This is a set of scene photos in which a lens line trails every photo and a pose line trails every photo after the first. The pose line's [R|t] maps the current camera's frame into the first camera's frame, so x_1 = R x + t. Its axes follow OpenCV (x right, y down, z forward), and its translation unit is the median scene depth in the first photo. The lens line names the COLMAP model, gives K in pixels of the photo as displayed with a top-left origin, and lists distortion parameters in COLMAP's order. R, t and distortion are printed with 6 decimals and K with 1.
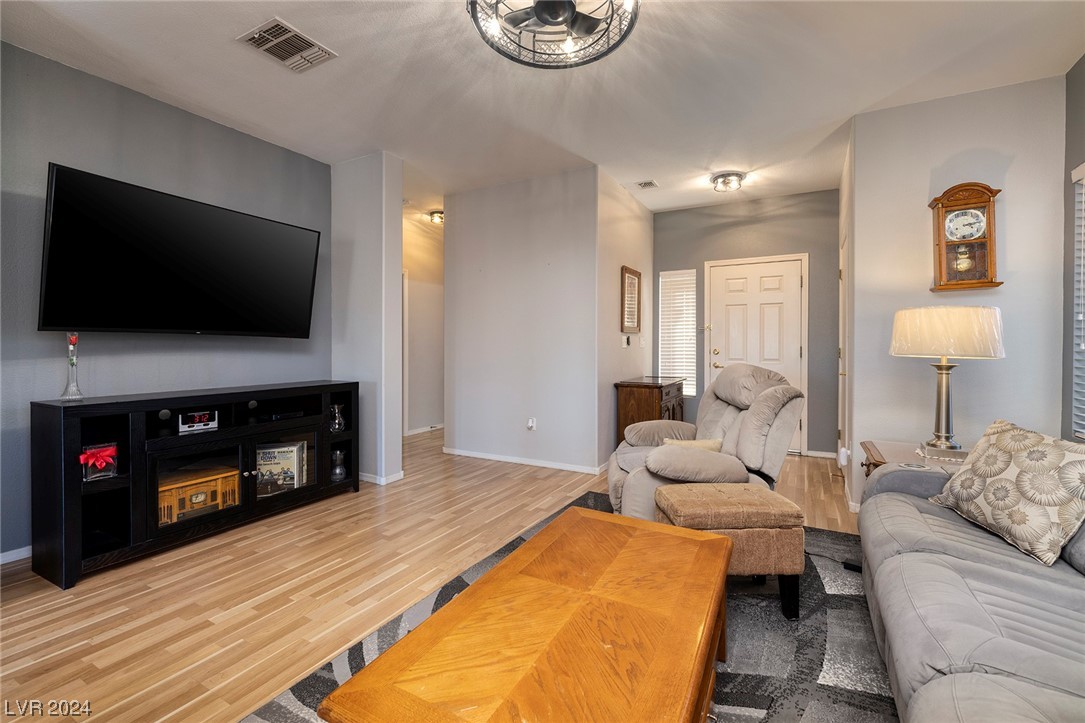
lens RADIAL K [[462.1, 0, 569.0], [0, 462.1, 366.2], [0, 0, 1]] dist [-0.002439, 0.000176]
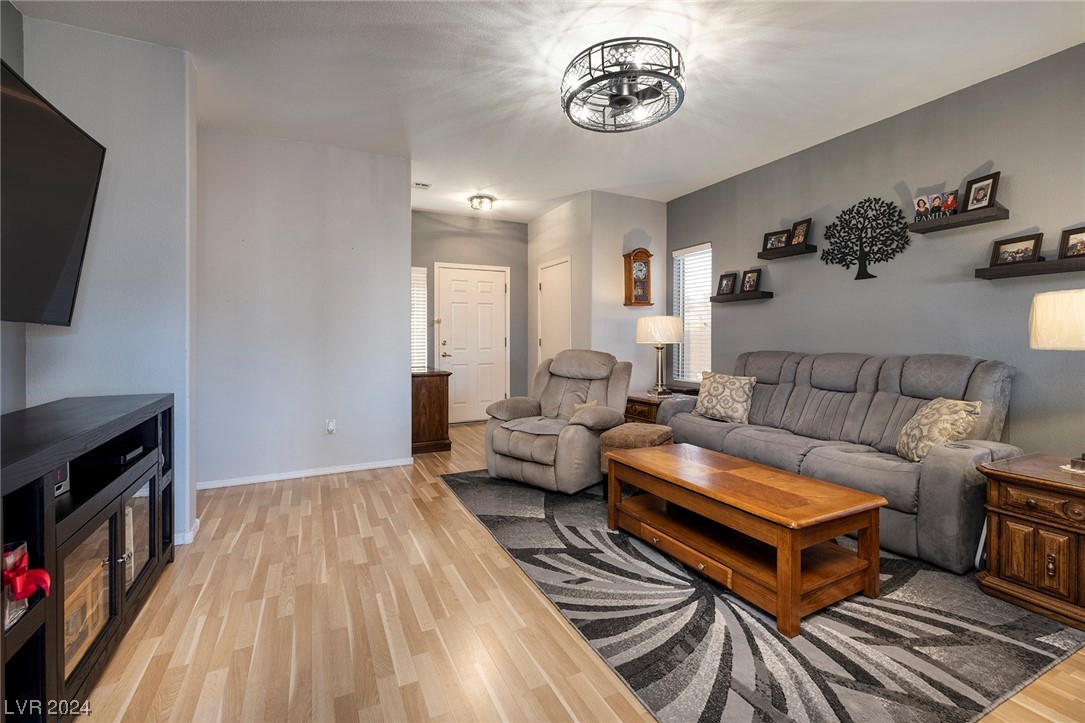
lens RADIAL K [[462.1, 0, 550.8], [0, 462.1, 361.9], [0, 0, 1]] dist [-0.002439, 0.000176]
pose [[0.589793, -0.048439, 0.806100, -0.603161], [0.040916, 0.998710, 0.030077, -0.009881], [-0.806517, 0.015243, 0.591014, 0.152967]]
